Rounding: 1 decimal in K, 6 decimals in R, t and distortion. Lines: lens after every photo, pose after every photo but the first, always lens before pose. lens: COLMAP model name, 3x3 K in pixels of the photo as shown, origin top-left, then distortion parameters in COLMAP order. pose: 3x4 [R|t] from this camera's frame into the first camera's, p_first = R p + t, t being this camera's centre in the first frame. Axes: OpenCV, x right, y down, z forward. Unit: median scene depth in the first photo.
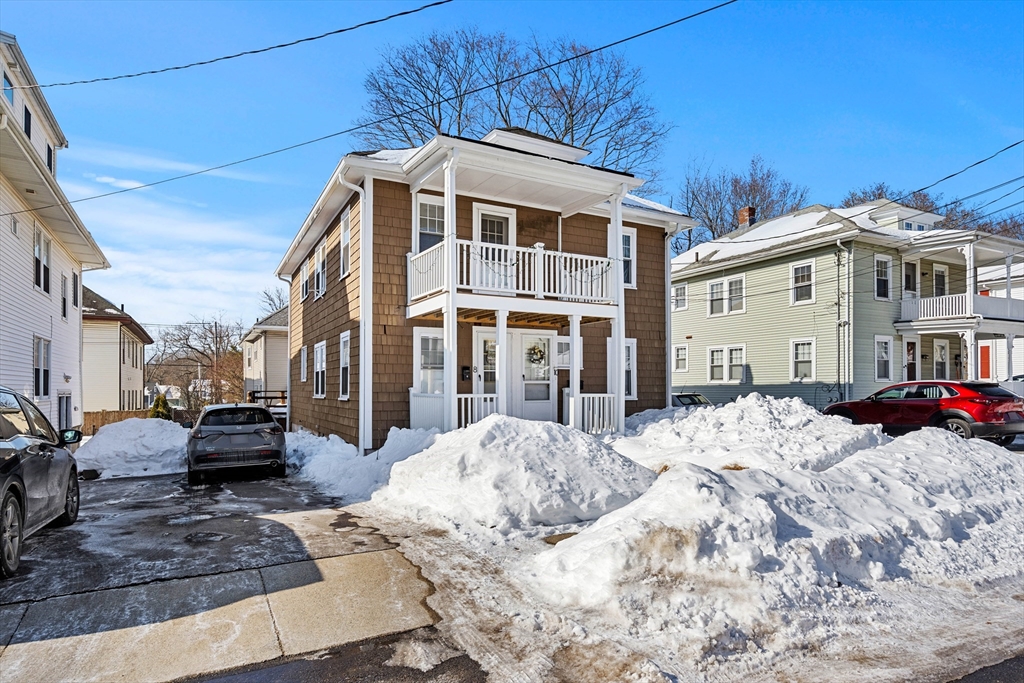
lens RADIAL K [[607.6, 0, 512.0], [0, 607.6, 341.5], [0, 0, 1]] dist [-0.003419, -0.000402]
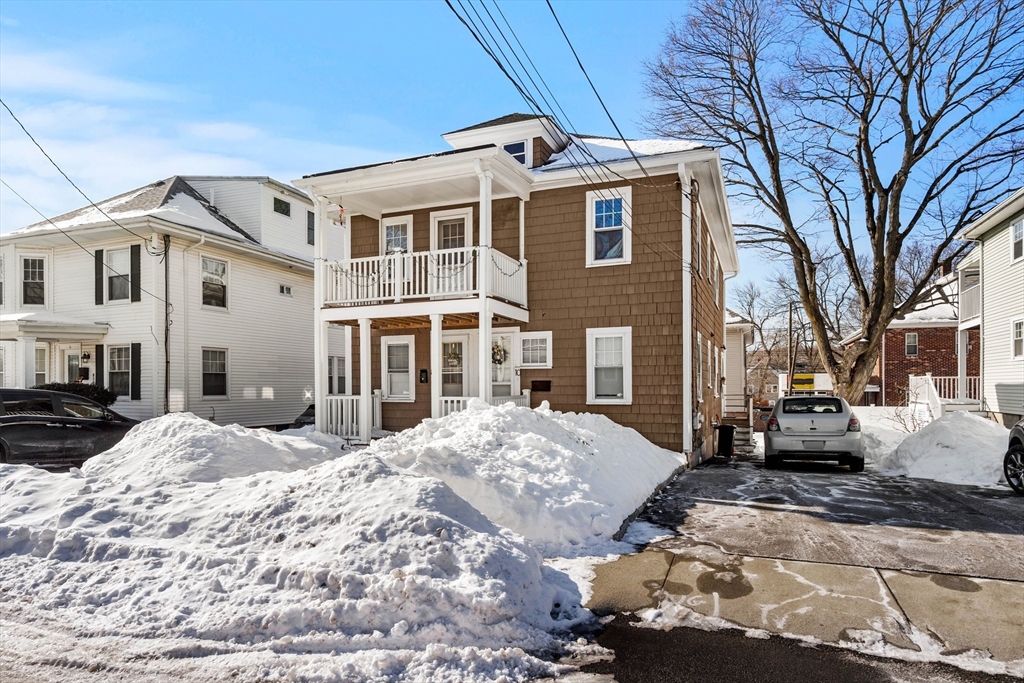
lens RADIAL K [[585.3, 0, 514.2], [0, 585.3, 388.5], [0, 0, 1]] dist [0.001056, 0.000046]
pose [[0.634195, -0.003456, -0.773165, 0.828557], [0.064786, 0.996711, 0.048686, 0.033602], [0.770454, -0.080966, 0.632333, 0.463567]]
